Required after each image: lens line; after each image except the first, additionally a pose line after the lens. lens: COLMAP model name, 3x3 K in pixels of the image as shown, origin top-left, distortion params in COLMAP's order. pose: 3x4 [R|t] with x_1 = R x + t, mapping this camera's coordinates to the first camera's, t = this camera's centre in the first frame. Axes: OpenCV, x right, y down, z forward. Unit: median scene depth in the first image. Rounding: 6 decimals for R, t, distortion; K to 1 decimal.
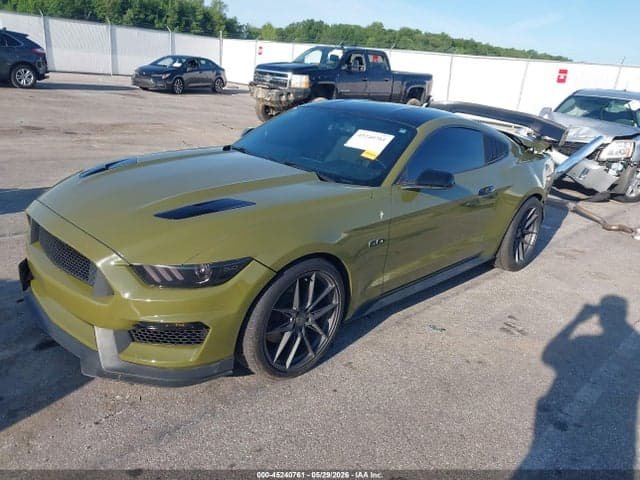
lens RADIAL K [[506.8, 0, 323.0], [0, 506.8, 241.7], [0, 0, 1]] dist [0.000244, -0.007813]
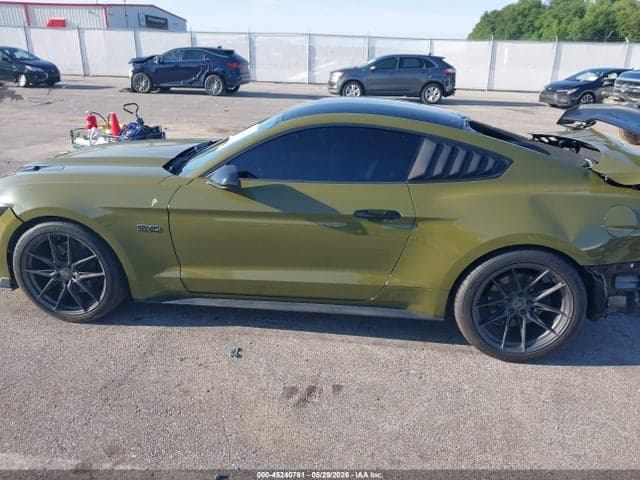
lens RADIAL K [[506.8, 0, 319.1], [0, 506.8, 240.8], [0, 0, 1]] dist [0.000244, -0.007813]
pose [[0.624898, 0.197364, -0.755347, 0.180829], [-0.227316, 0.971595, 0.065809, -0.019635], [0.746880, 0.130579, 0.652012, 0.100010]]
